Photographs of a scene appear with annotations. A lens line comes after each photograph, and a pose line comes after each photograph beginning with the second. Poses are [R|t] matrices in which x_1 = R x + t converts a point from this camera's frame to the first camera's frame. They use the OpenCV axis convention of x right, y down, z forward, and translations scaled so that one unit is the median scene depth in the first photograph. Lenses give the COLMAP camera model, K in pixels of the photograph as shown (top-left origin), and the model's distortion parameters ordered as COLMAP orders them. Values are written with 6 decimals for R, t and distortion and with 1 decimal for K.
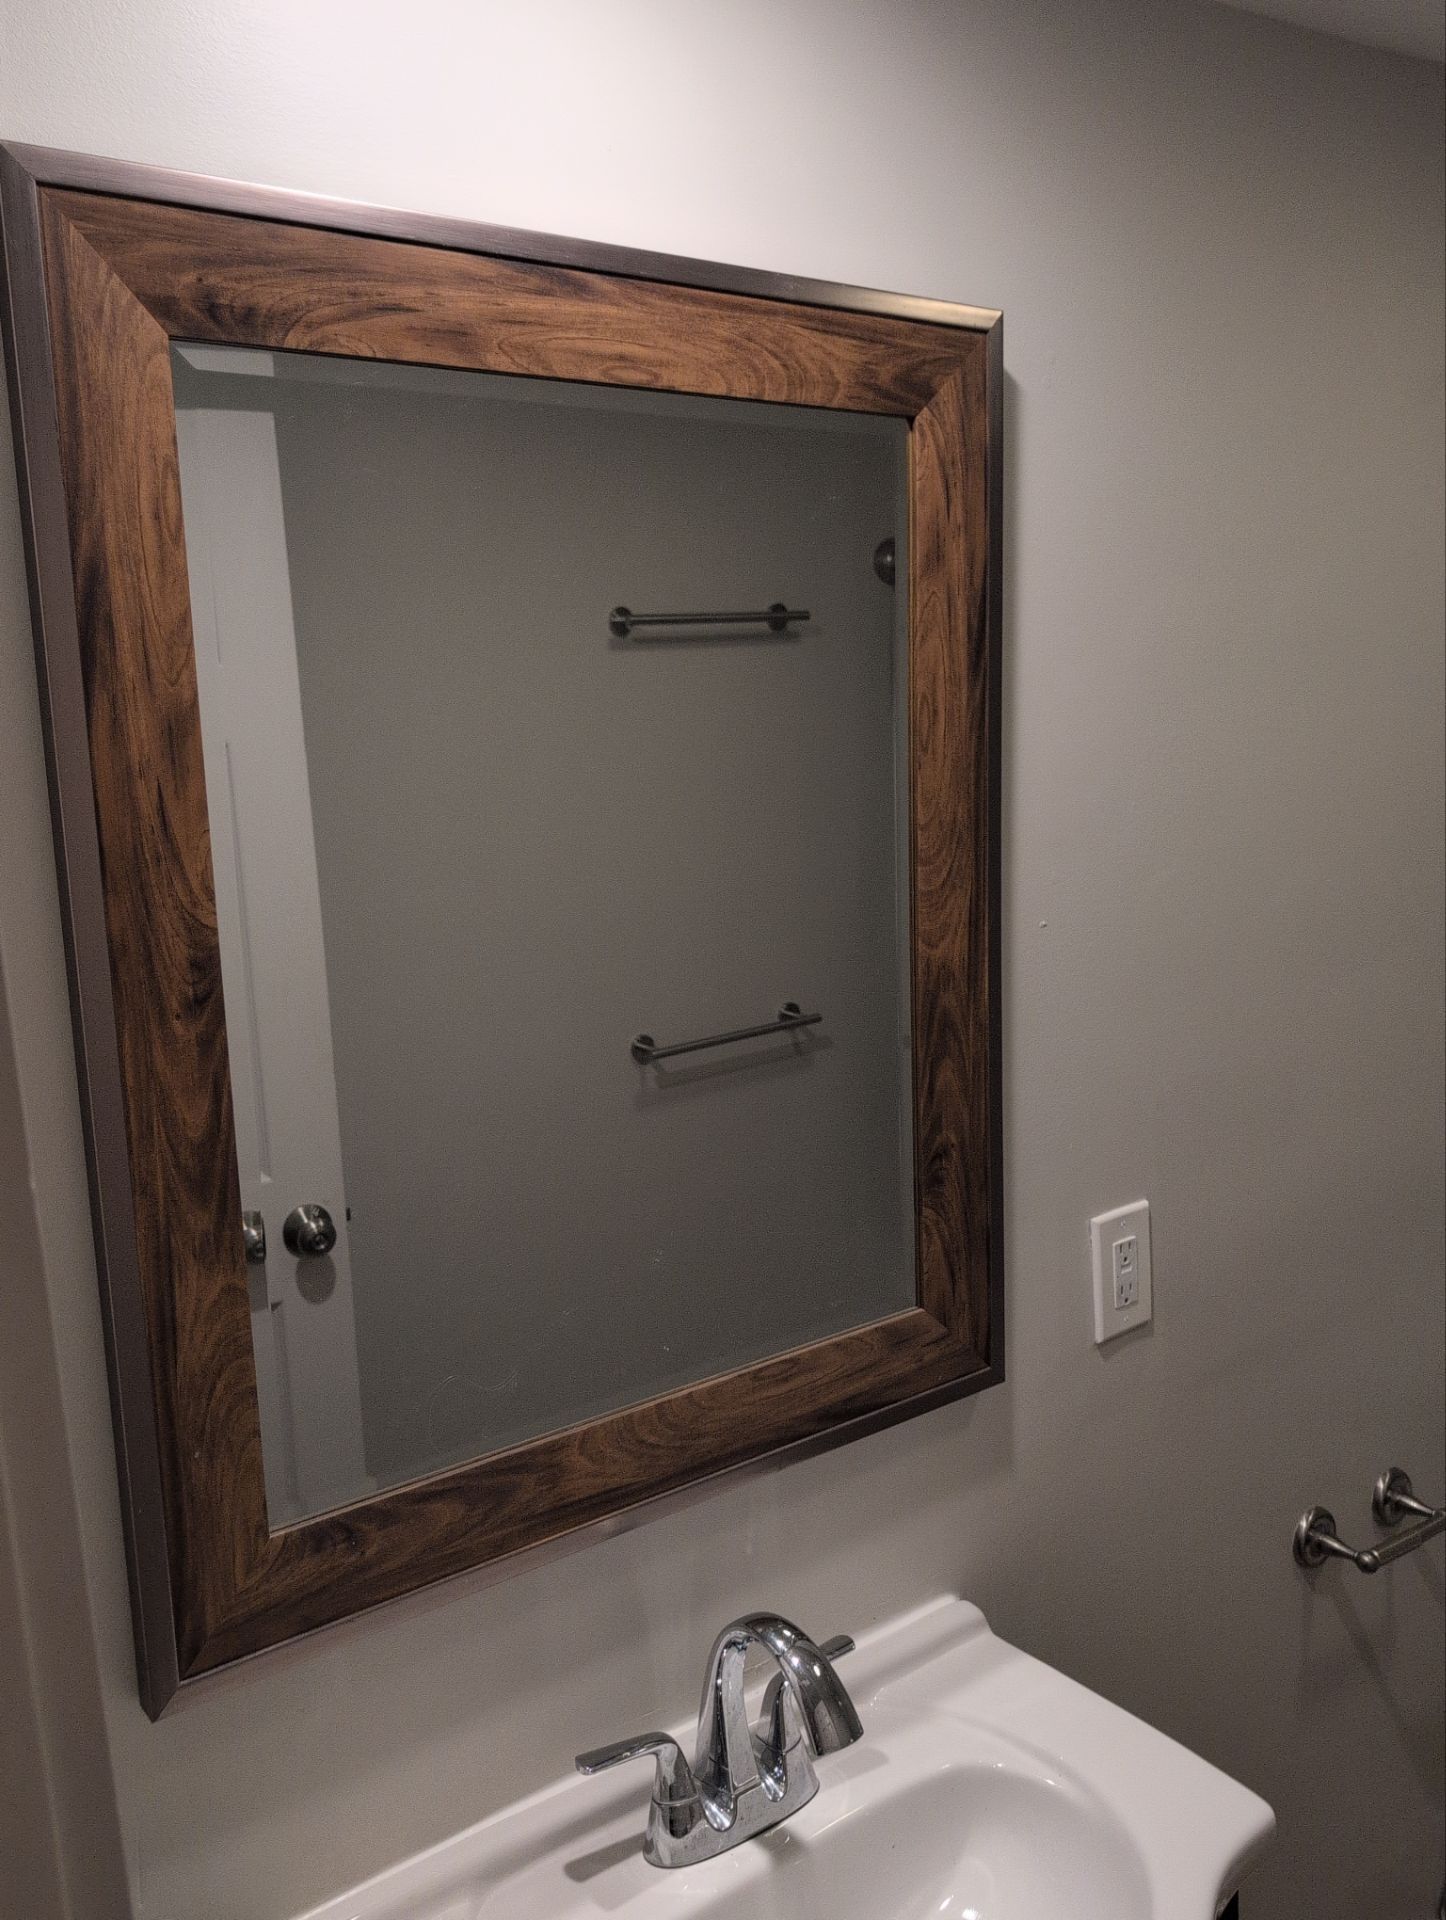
lens RADIAL K [[1593.8, 0, 726.5], [0, 1593.8, 969.4], [0, 0, 1]] dist [0.086224, -0.174371]
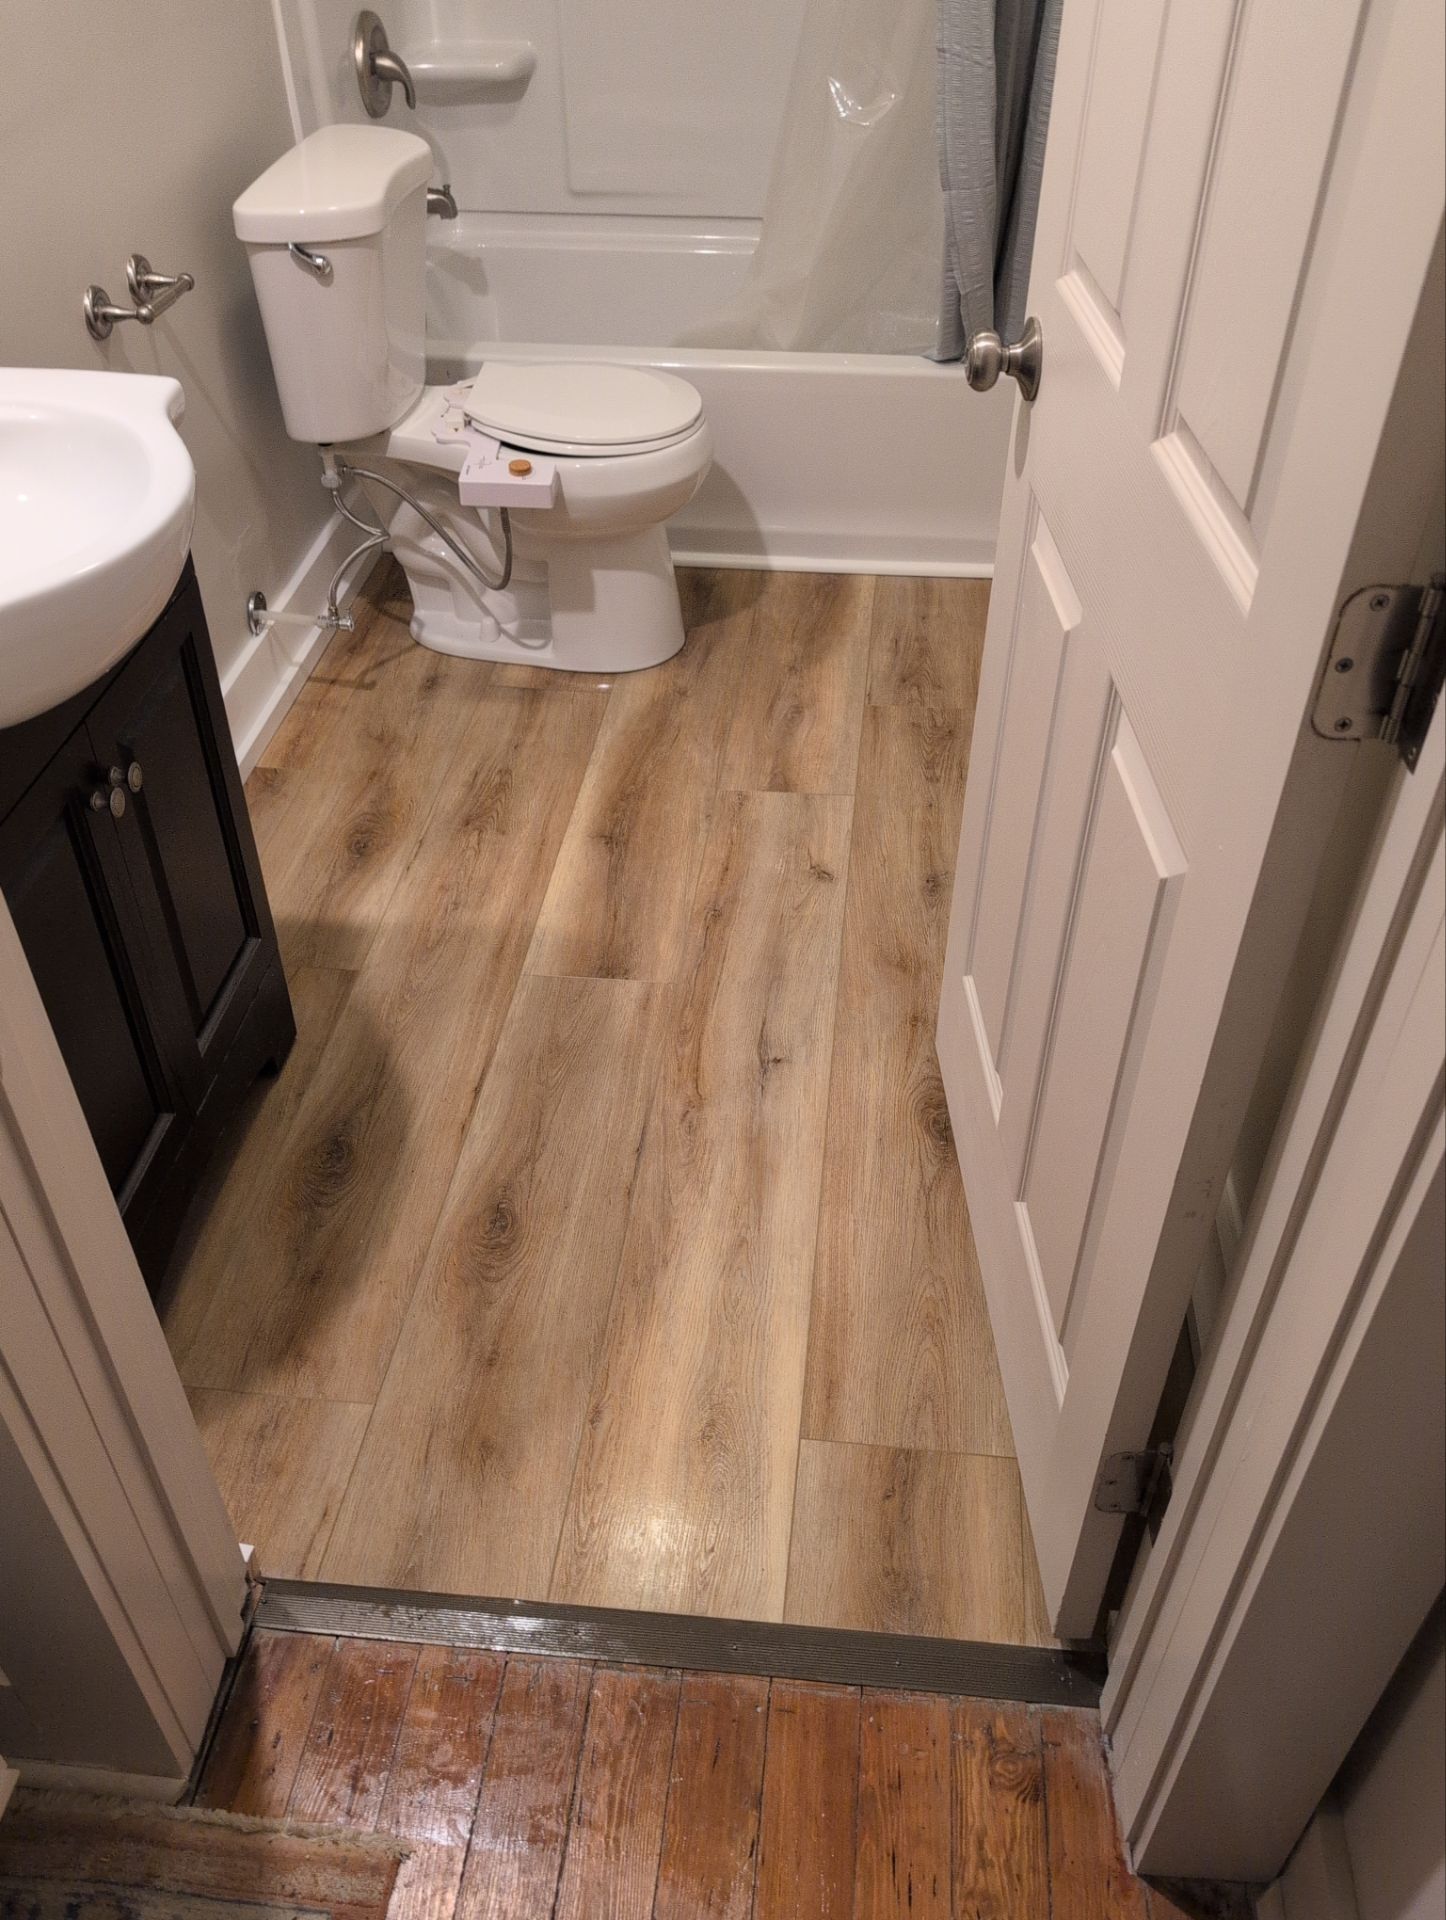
lens RADIAL K [[1593.8, 0, 726.5], [0, 1593.8, 969.4], [0, 0, 1]] dist [0.086224, -0.174371]
pose [[0.658149, -0.442358, 0.609228, -0.378121], [0.086382, 0.848212, 0.522565, 0.249639], [-0.747916, -0.291300, 0.596462, -0.289876]]
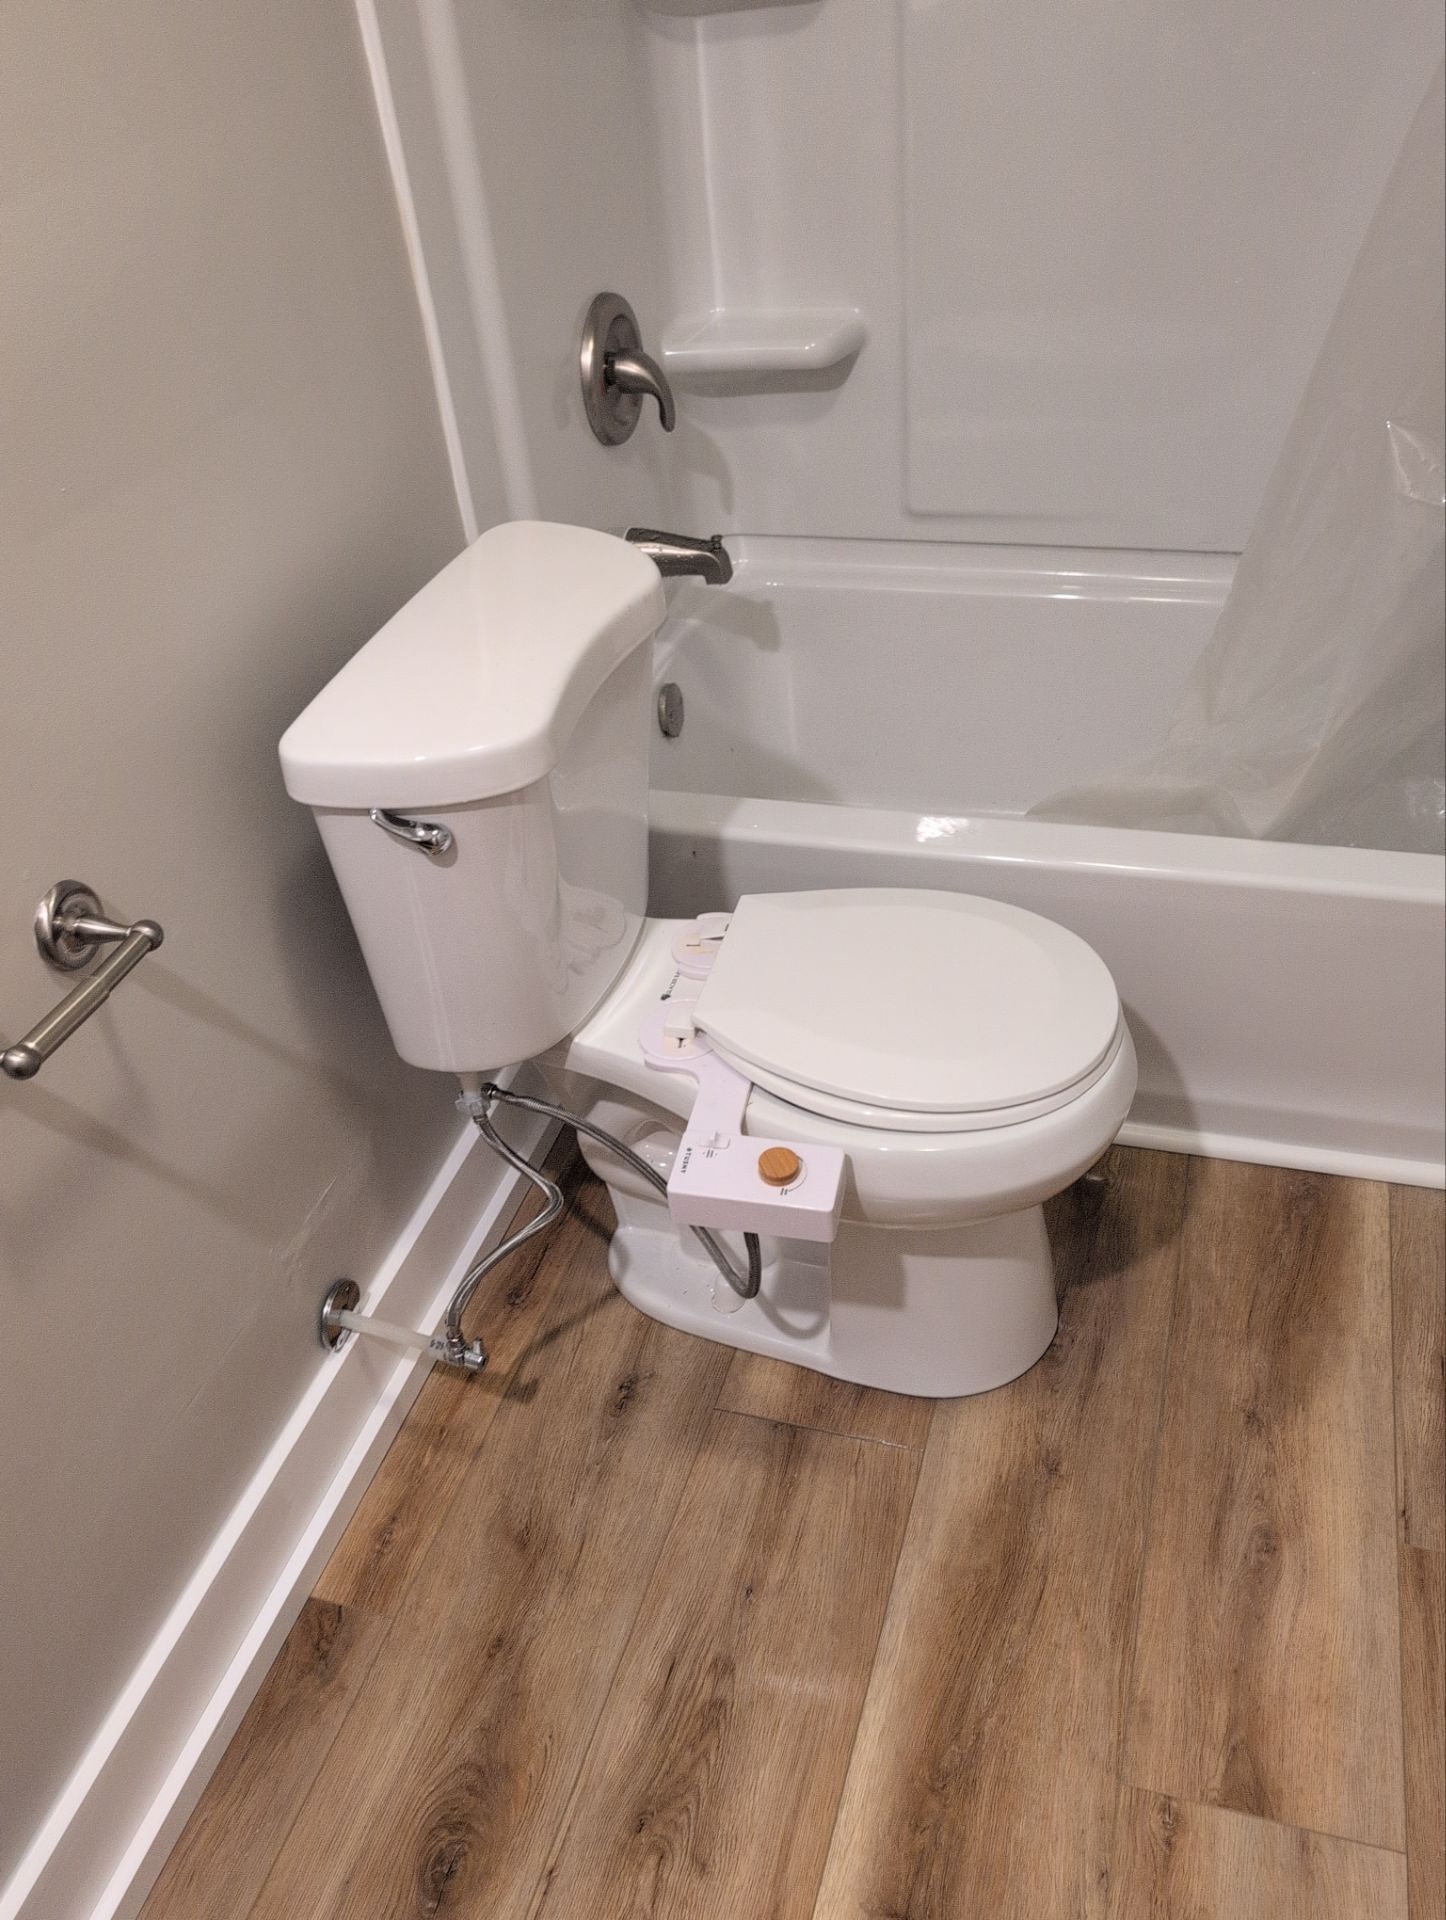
lens RADIAL K [[1598.8, 0, 720.7], [0, 1598.8, 968.8], [0, 0, 1]] dist [0.019338, -0.020694]
pose [[0.788028, -0.377782, 0.486100, 0.431986], [0.133791, 0.875803, 0.463755, 0.118910], [-0.600926, -0.300416, 0.740701, 0.530349]]
